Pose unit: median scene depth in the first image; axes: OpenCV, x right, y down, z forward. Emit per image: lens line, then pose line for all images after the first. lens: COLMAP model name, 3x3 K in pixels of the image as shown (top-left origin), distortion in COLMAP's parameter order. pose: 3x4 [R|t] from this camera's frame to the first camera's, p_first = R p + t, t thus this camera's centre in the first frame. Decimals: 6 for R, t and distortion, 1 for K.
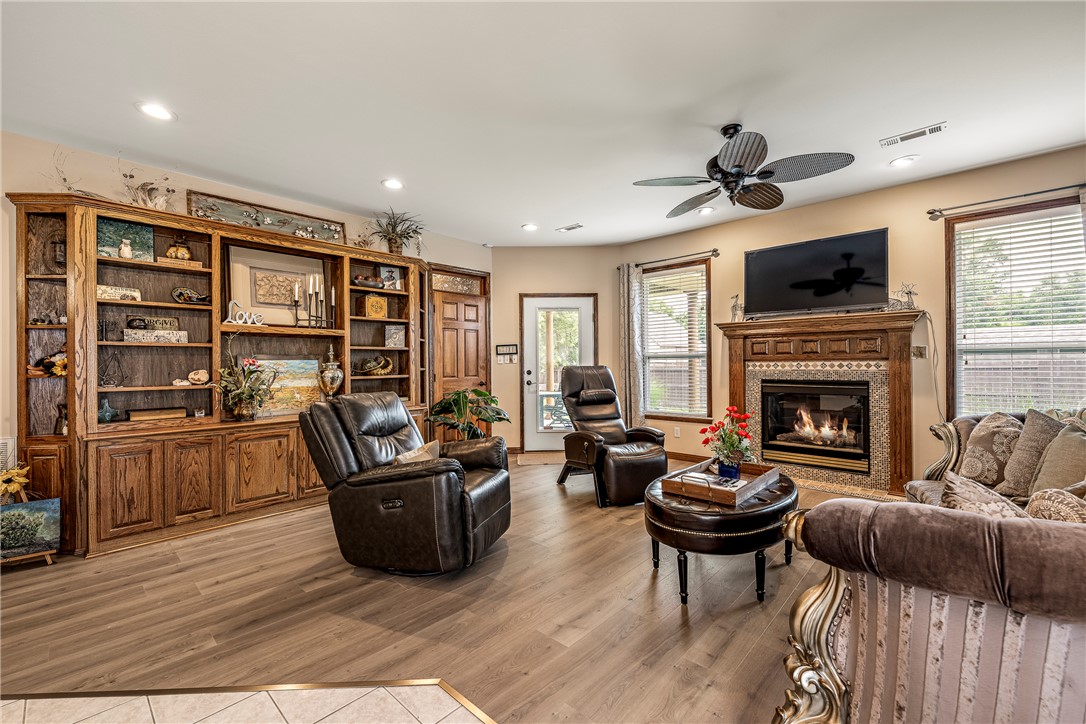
lens RADIAL K [[450.6, 0, 543.0], [0, 450.6, 362.0], [0, 0, 1]] dist [-0.000639, -0.000091]
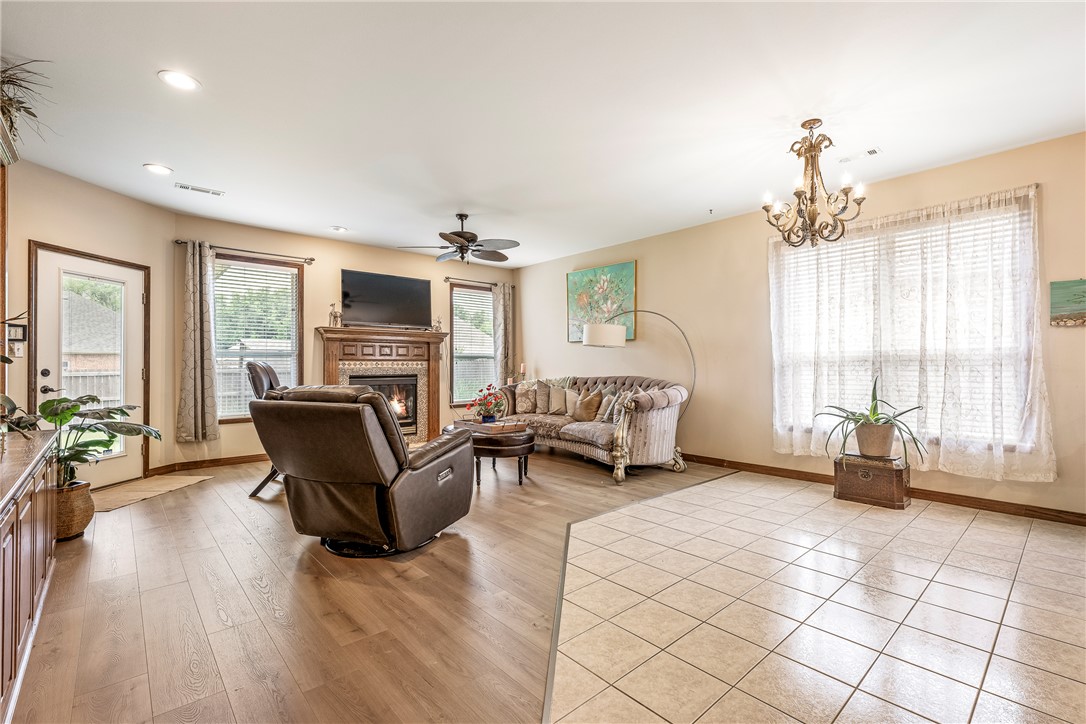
lens RADIAL K [[484.1, 0, 576.1], [0, 484.1, 363.5], [0, 0, 1]] dist [-0.000107, -0.000031]
pose [[0.060791, 0.014011, 0.998052, -0.860856], [0.000190, 0.999901, -0.014049, 0.026768], [-0.998151, 0.001044, 0.060782, 0.323470]]
